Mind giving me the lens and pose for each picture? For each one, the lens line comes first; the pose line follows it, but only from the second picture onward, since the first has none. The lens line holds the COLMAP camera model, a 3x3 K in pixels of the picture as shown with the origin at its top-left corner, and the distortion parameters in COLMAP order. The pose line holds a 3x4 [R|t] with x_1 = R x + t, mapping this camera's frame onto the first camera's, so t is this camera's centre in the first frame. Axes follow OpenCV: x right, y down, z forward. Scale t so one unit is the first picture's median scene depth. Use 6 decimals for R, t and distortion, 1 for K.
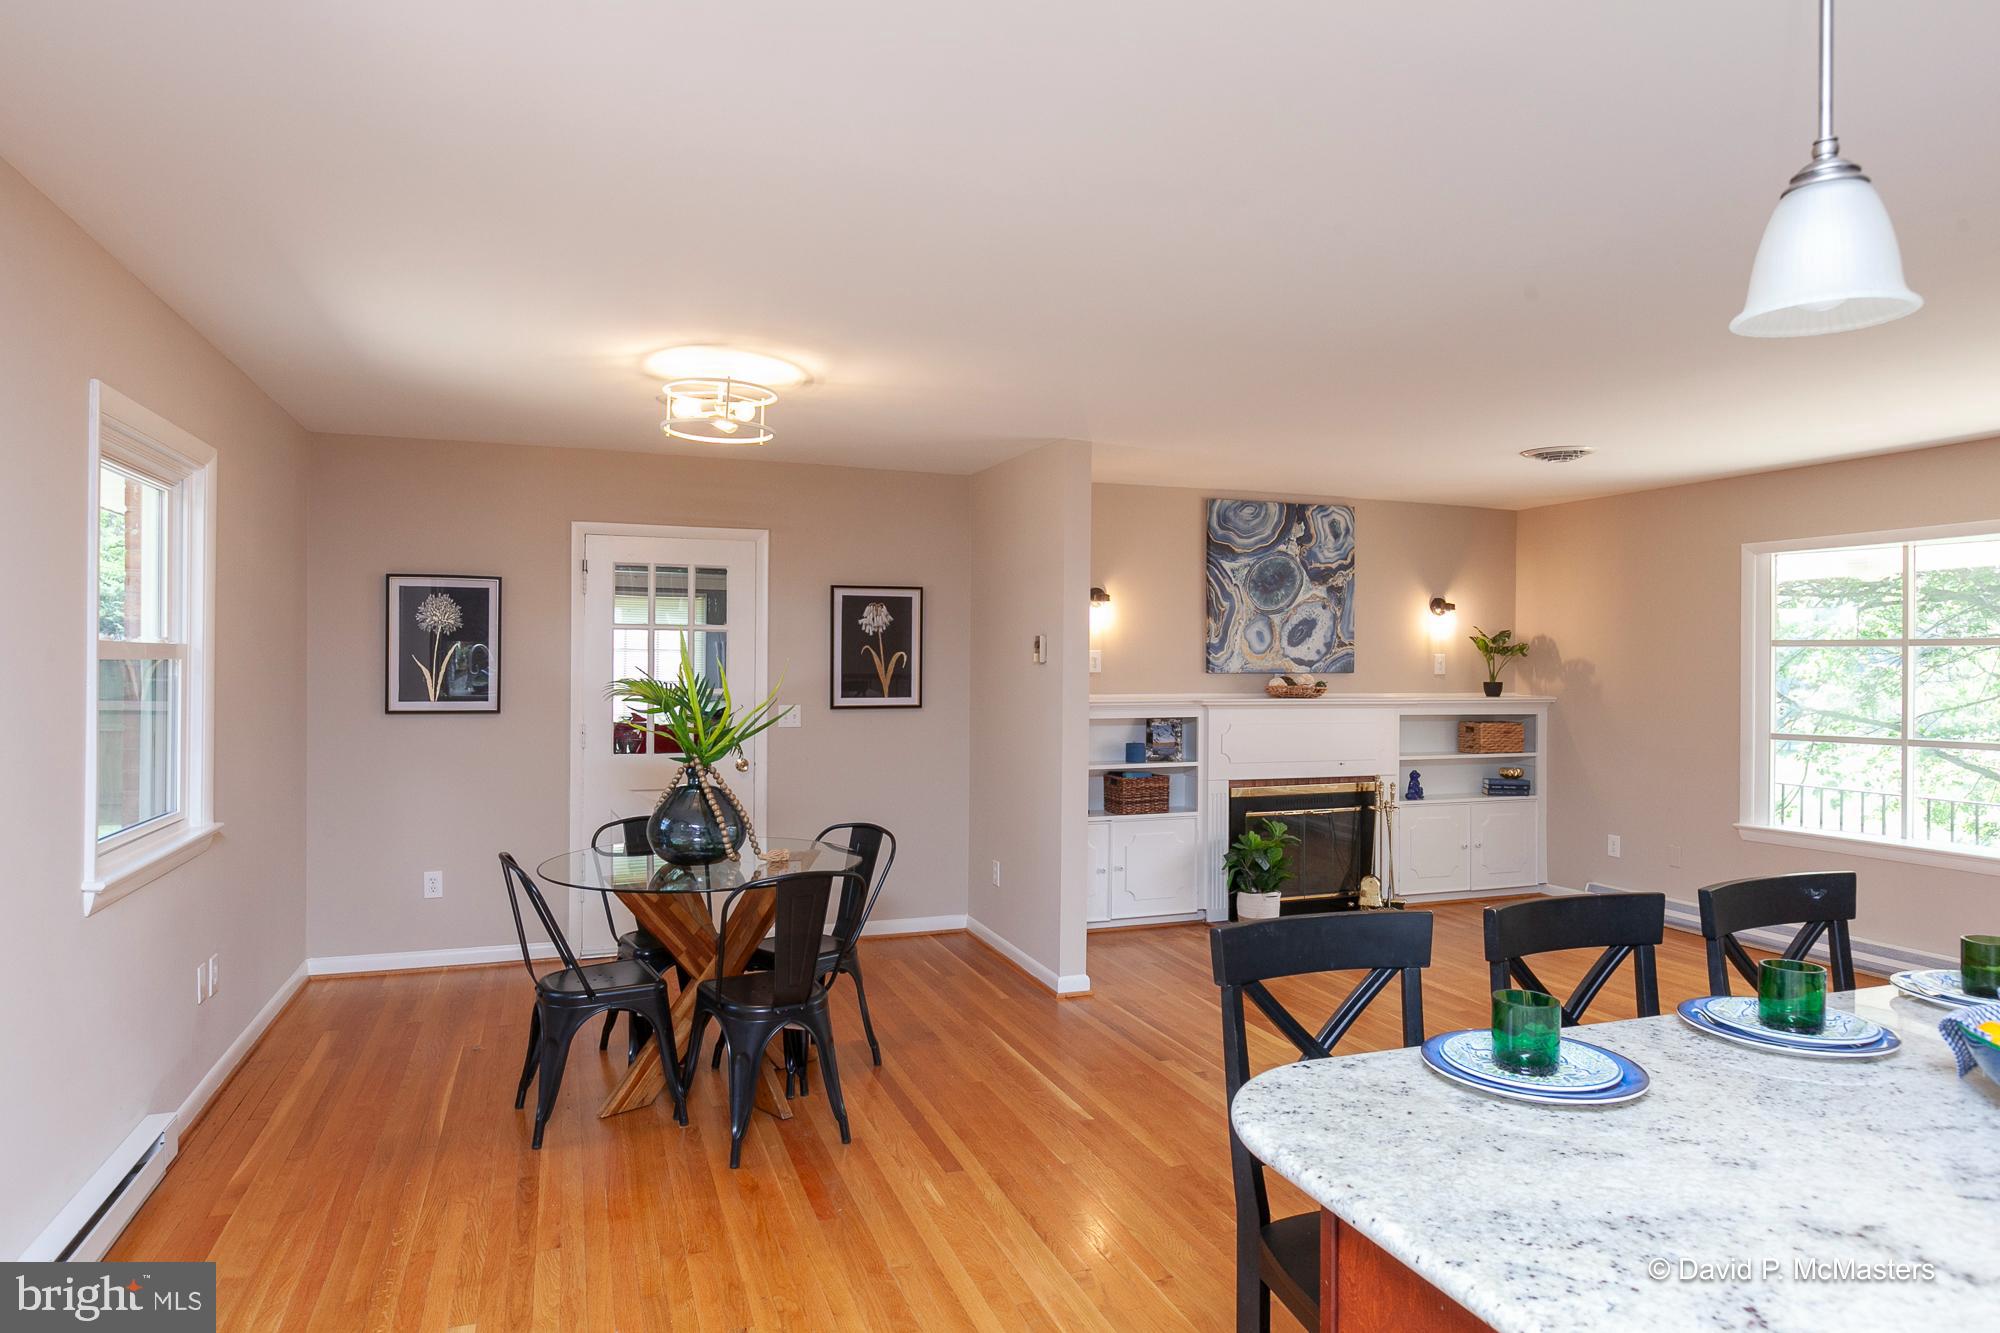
lens RADIAL K [[1186.1, 0, 1000.0], [0, 1186.1, 661.0], [0, 0, 1]] dist [-0.001030, -0.002052]
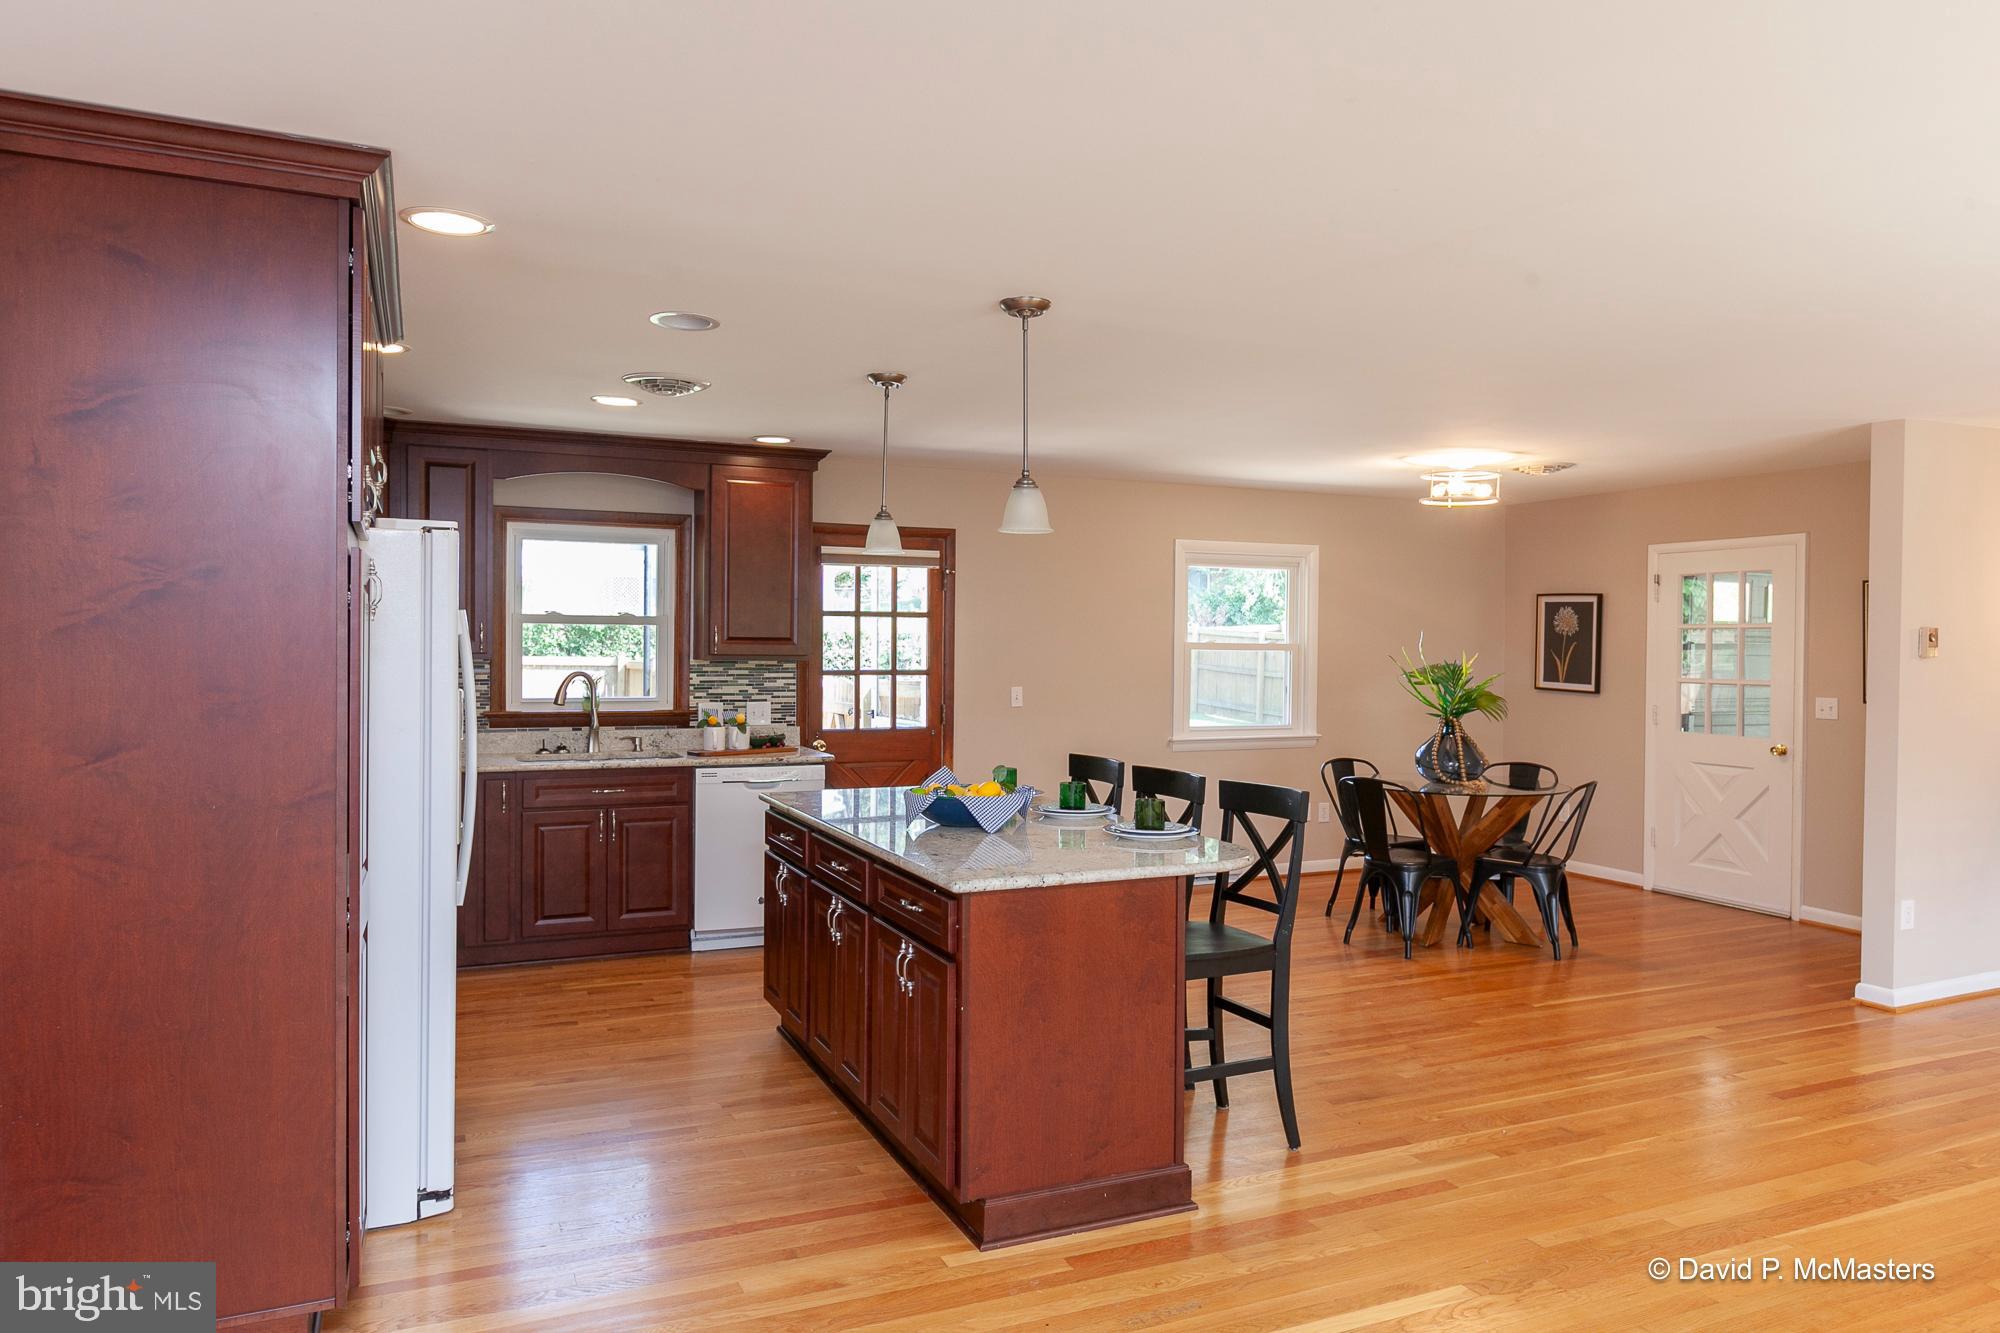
lens RADIAL K [[1240.3, 0, 920.8], [0, 1240.3, 659.5], [0, 0, 1]] dist [0.000360, -0.002254]
pose [[0.029193, 0.005897, -0.999556, 0.790733], [-0.008817, 0.999945, 0.005642, 0.003953], [0.999535, 0.008649, 0.029243, 0.151563]]
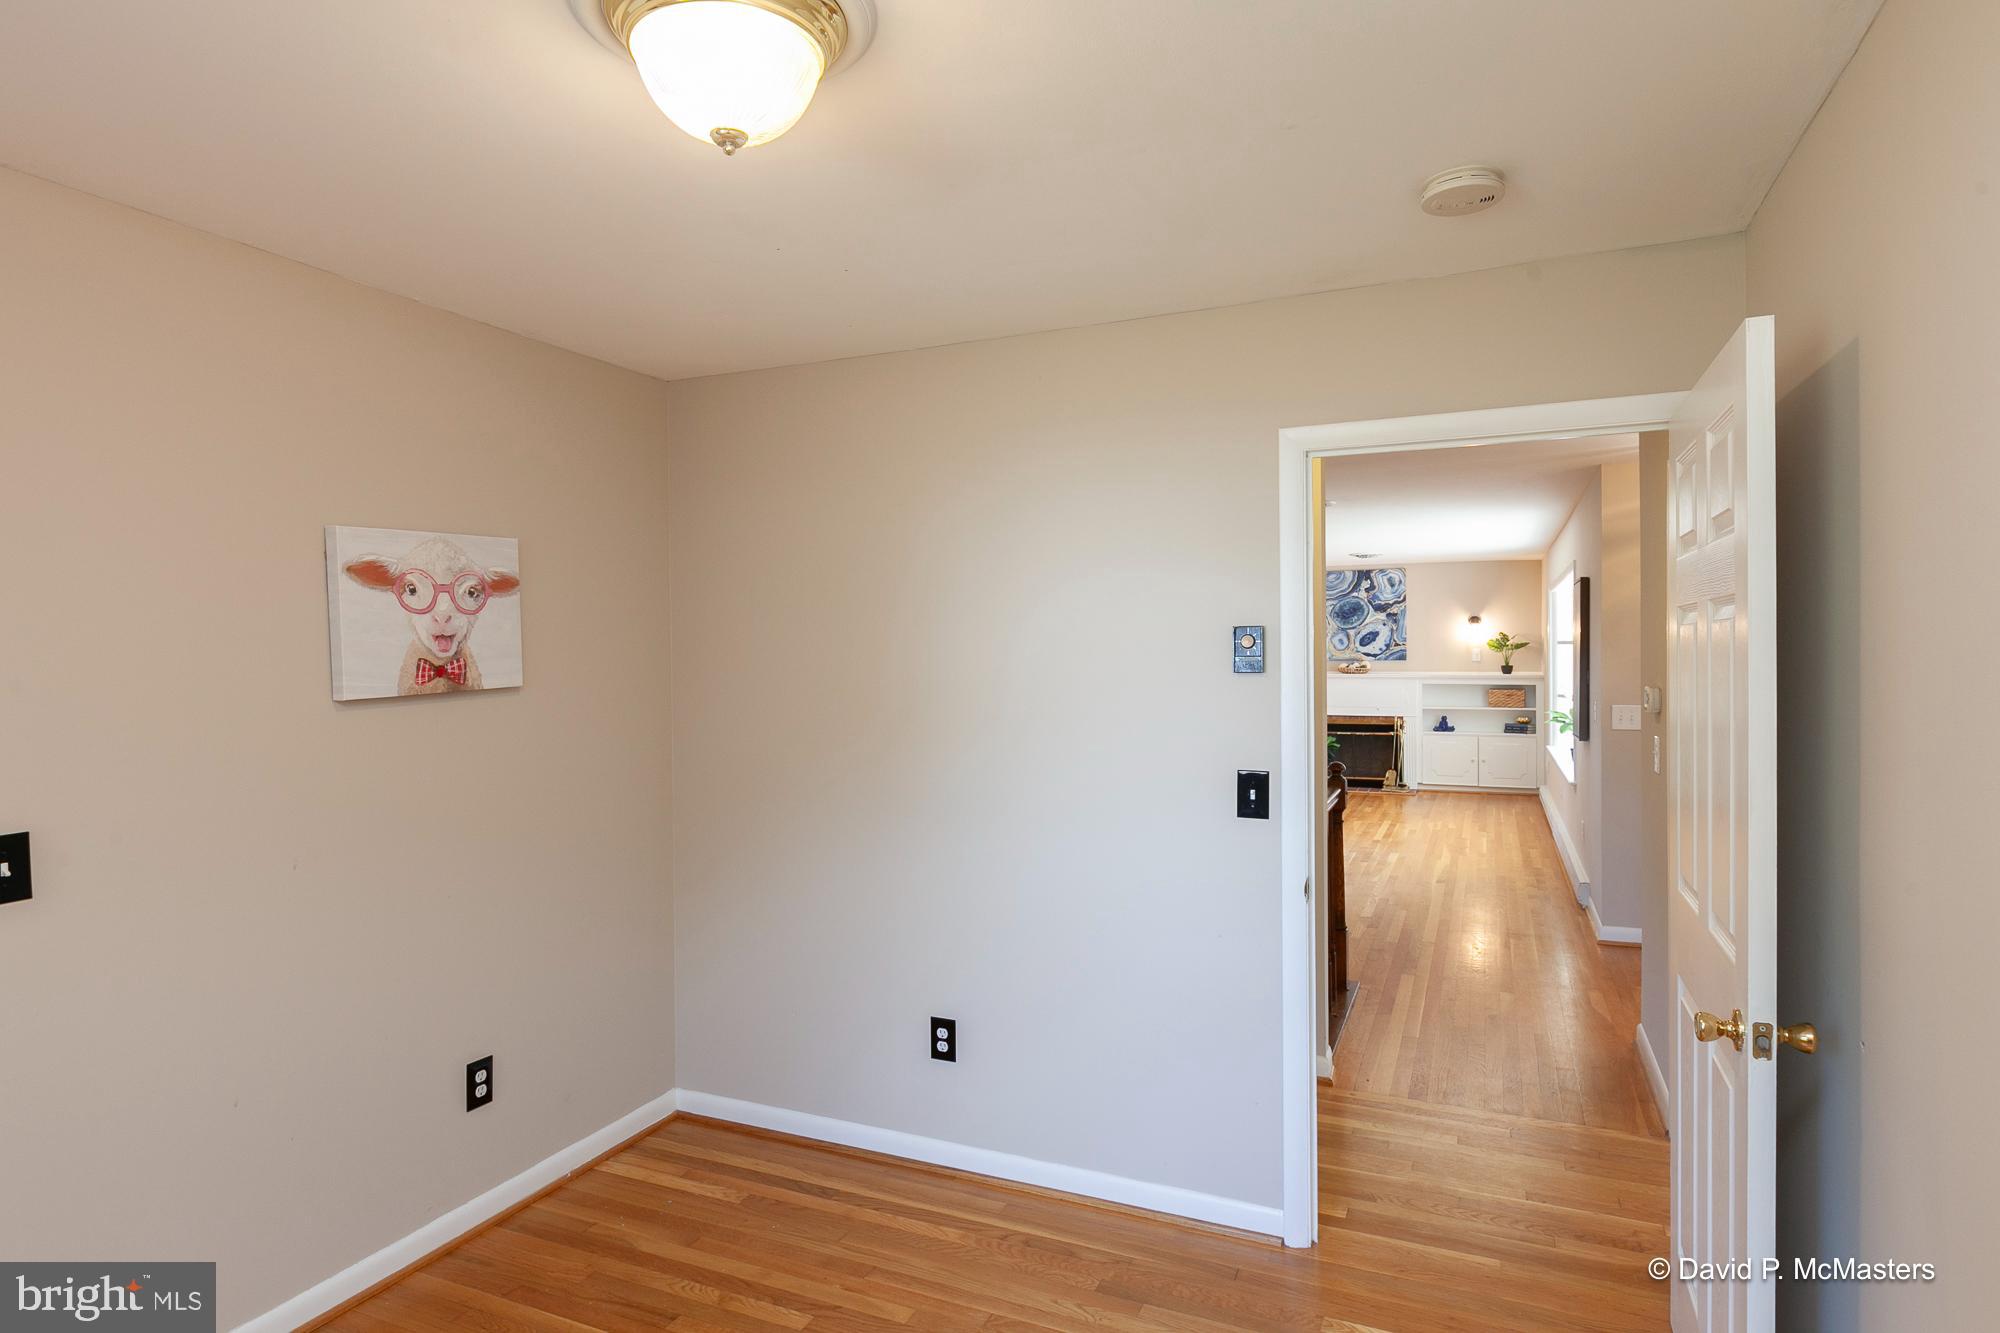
lens RADIAL K [[1222.7, 0, 818.3], [0, 1222.7, 663.9], [0, 0, 1]] dist [0.003017, 0.000642]
pose [[0.653776, -0.004891, -0.756673, 1.175705], [0.010875, 0.999937, 0.002932, 0.000153], [0.756610, -0.010146, 0.653787, -0.937709]]
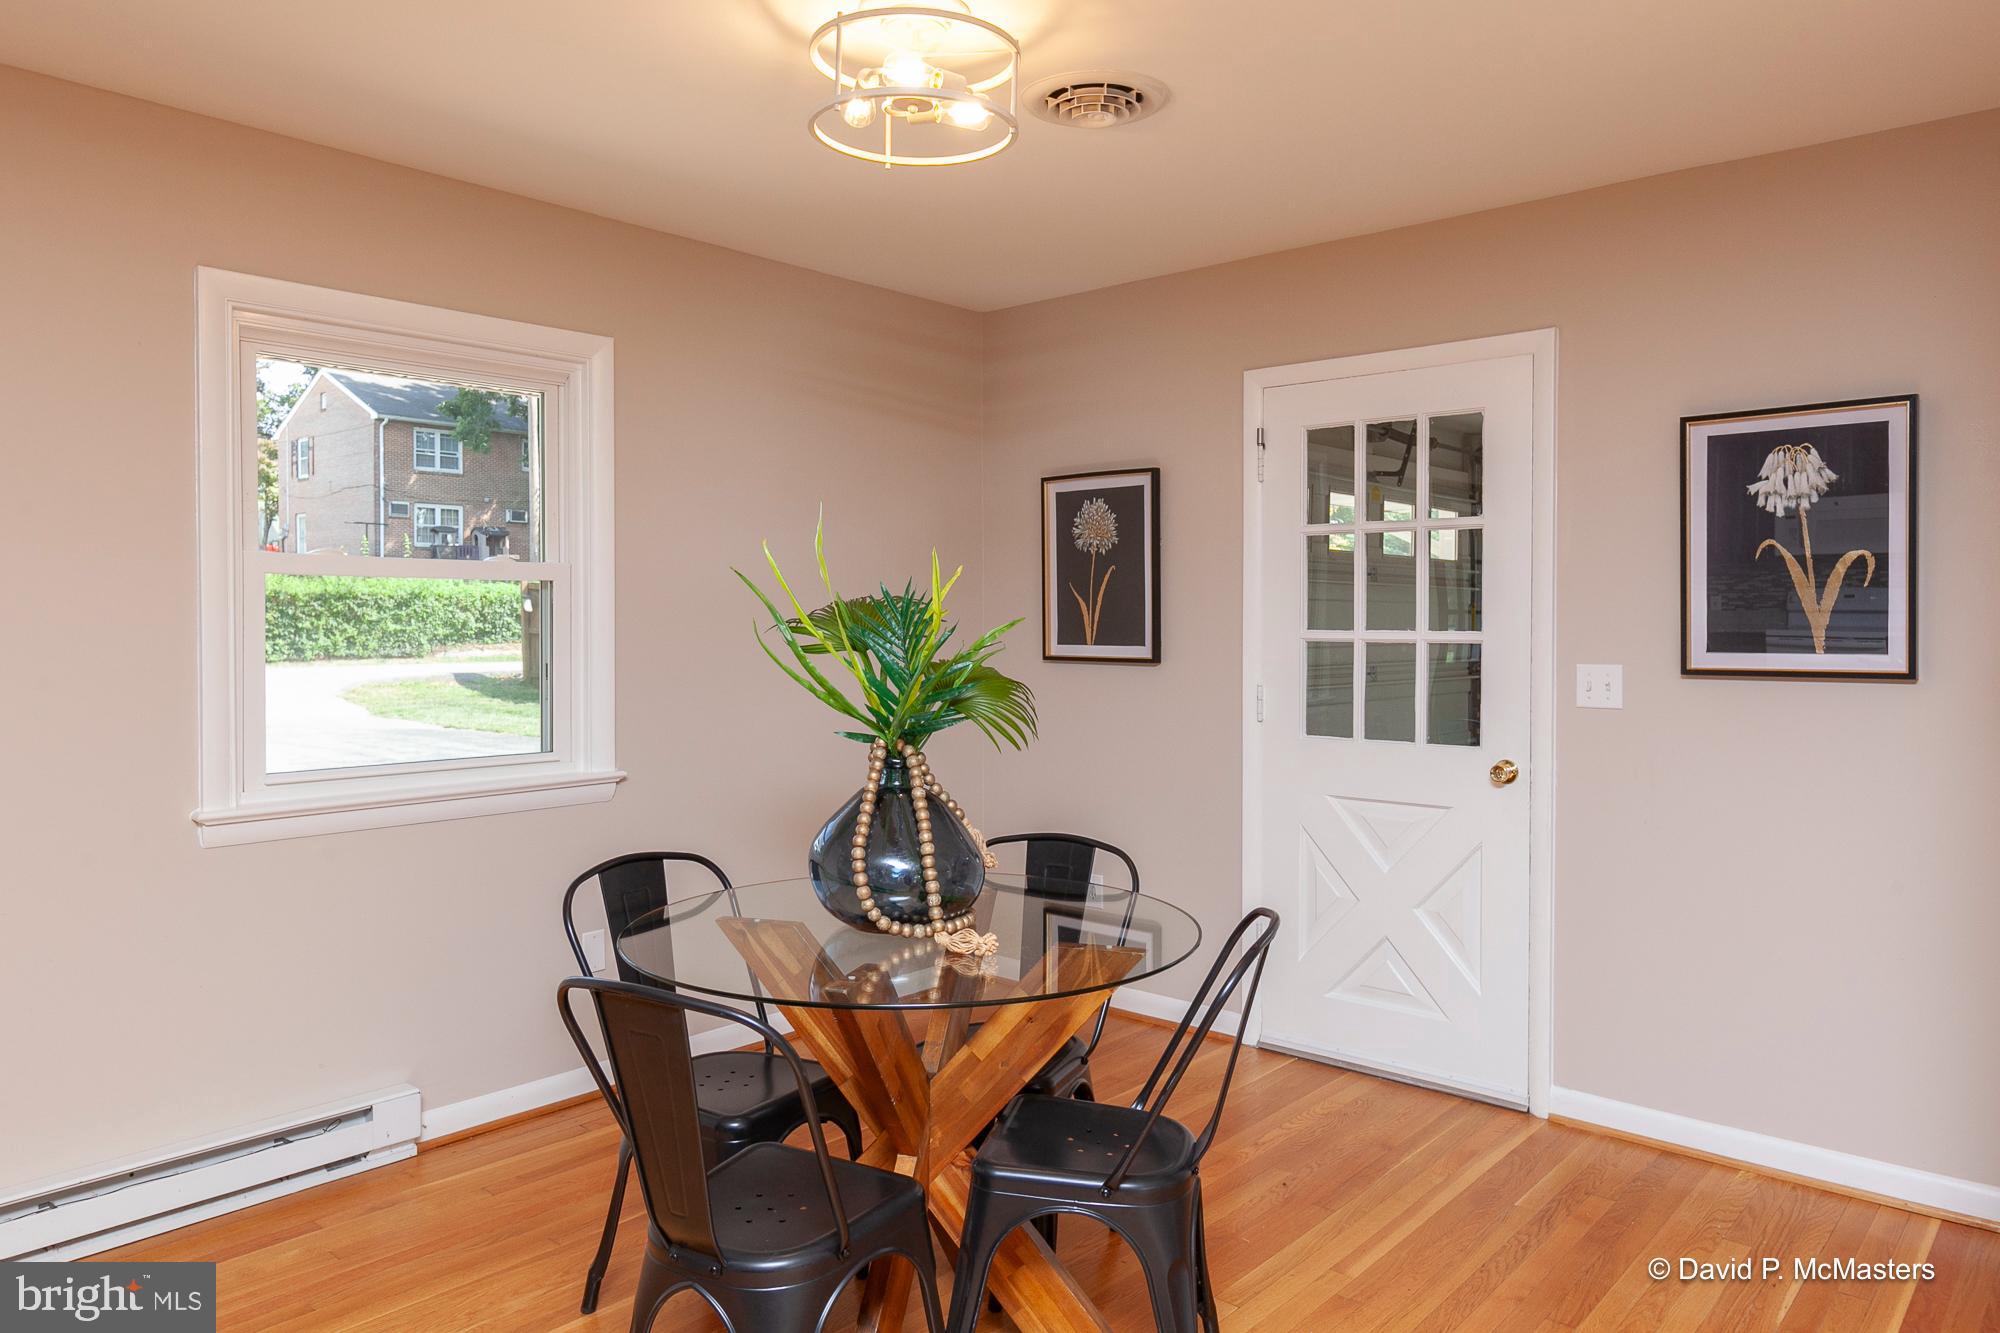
lens RADIAL K [[1357.0, 0, 944.8], [0, 1357.0, 633.0], [0, 0, 1]] dist [0.000048, -0.000652]
pose [[0.458158, 0.003129, -0.888865, 0.187594], [0.000948, 0.999992, 0.004008, 0.018633], [0.888870, -0.002679, 0.458151, 0.427440]]
